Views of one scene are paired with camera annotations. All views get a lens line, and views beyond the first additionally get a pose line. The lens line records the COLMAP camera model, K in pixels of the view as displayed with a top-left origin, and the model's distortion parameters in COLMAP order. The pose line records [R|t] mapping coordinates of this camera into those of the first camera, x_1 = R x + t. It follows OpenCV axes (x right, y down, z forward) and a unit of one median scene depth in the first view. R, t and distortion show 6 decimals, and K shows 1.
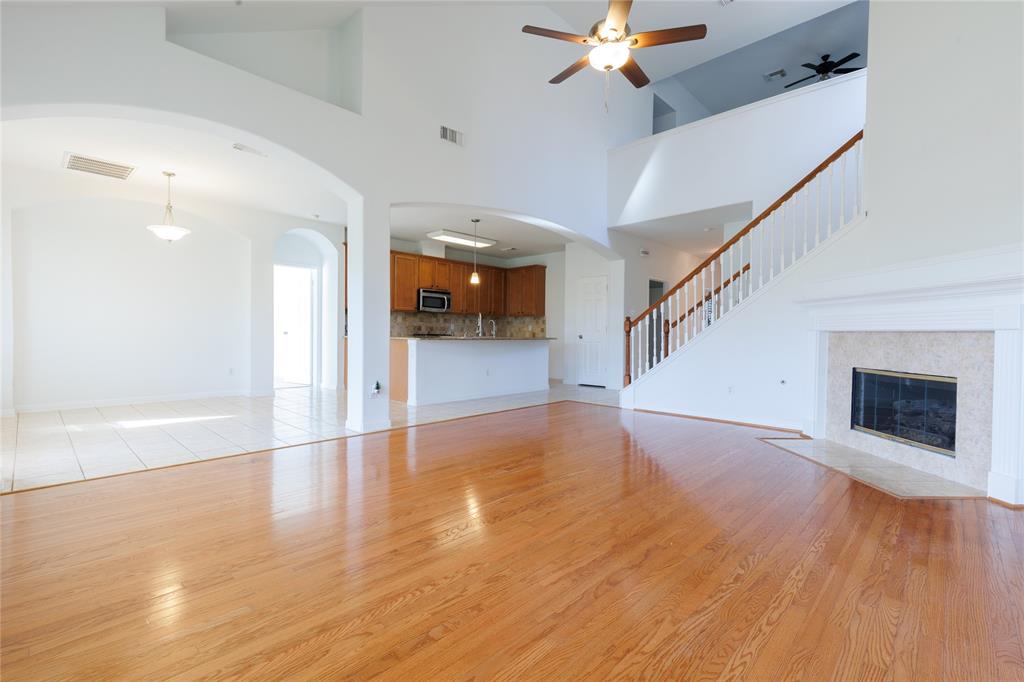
lens RADIAL K [[457.8, 0, 512.0], [0, 457.8, 341.0], [0, 0, 1]] dist [0.003593, 0.000012]
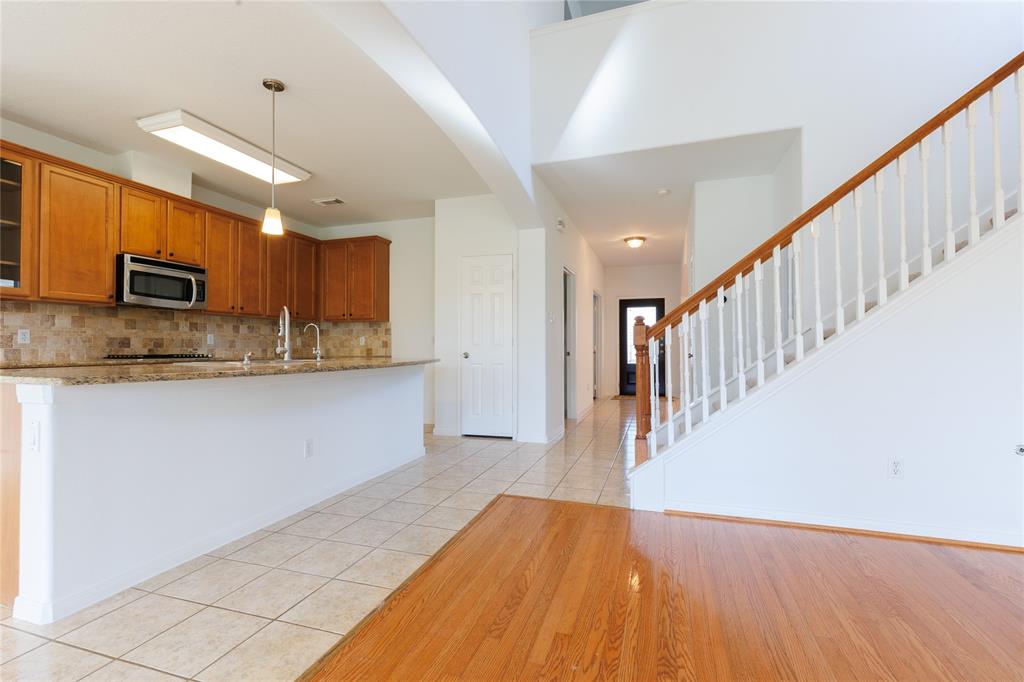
lens RADIAL K [[457.8, 0, 512.0], [0, 457.8, 341.0], [0, 0, 1]] dist [0.003593, 0.000012]
pose [[0.900920, -0.004437, 0.433963, -0.053283], [0.016337, 0.999586, -0.023695, -0.012218], [-0.433678, 0.028437, 0.900619, 0.427283]]
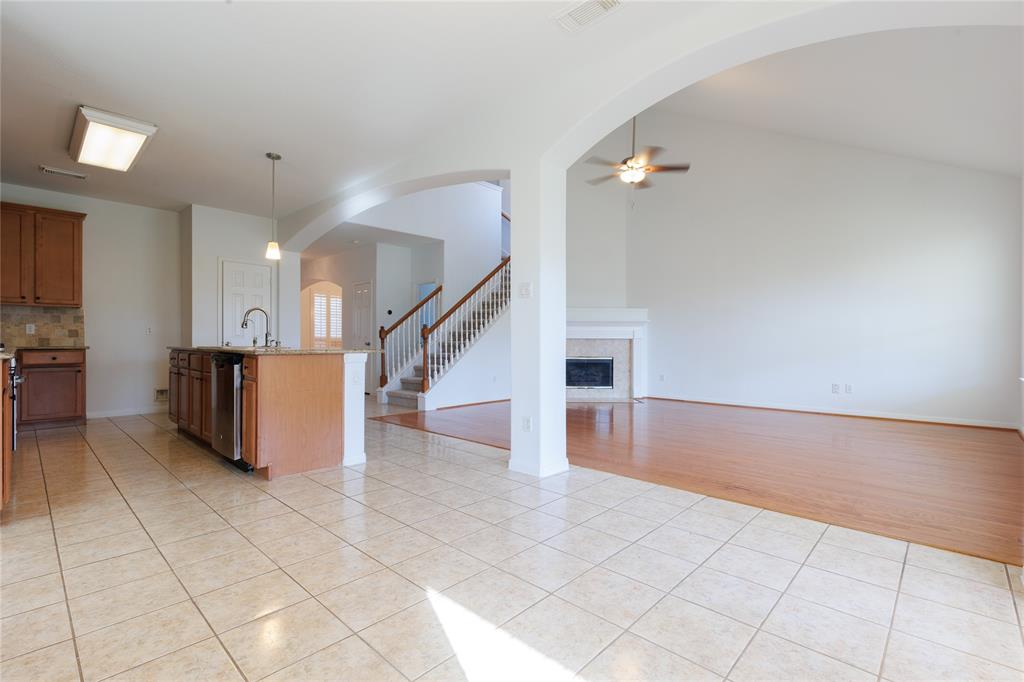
lens RADIAL K [[463.8, 0, 512.0], [0, 463.8, 341.0], [0, 0, 1]] dist [0.000366, -0.000249]
pose [[-0.003987, -0.009160, 0.999950, -0.562448], [0.013607, 0.999865, 0.009214, -0.014404], [-0.999899, 0.013643, -0.003862, 0.547485]]
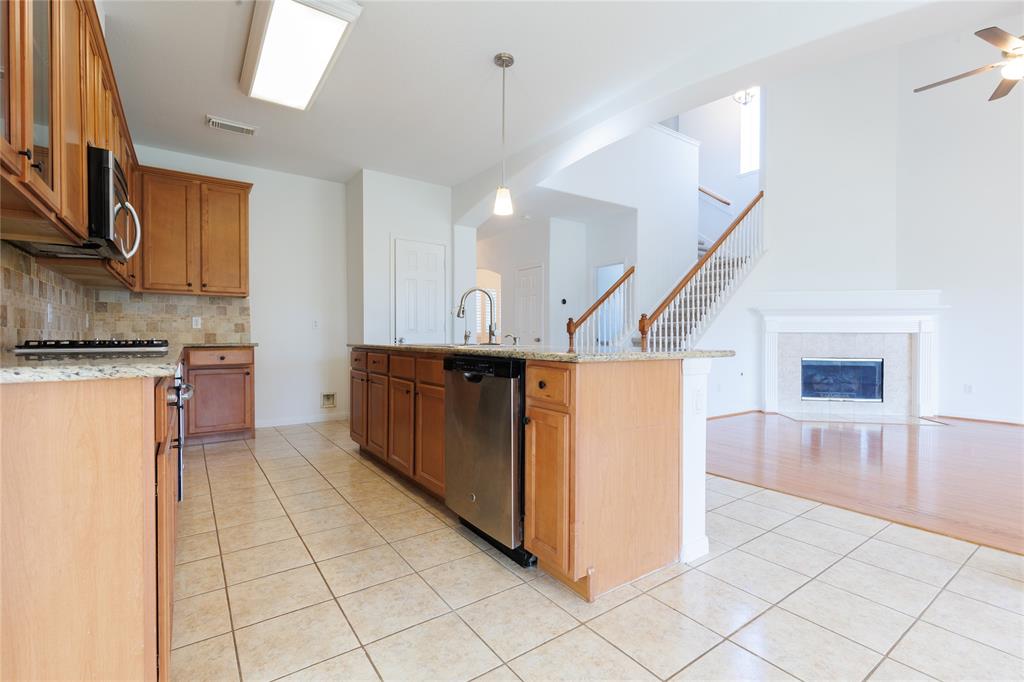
lens RADIAL K [[457.8, 0, 512.0], [0, 457.8, 341.0], [0, 0, 1]] dist [0.003593, 0.000012]
pose [[0.192061, -0.018482, 0.981209, -0.387850], [0.016595, 0.999741, 0.015583, -0.014812], [-0.981243, 0.013291, 0.192318, 0.731798]]
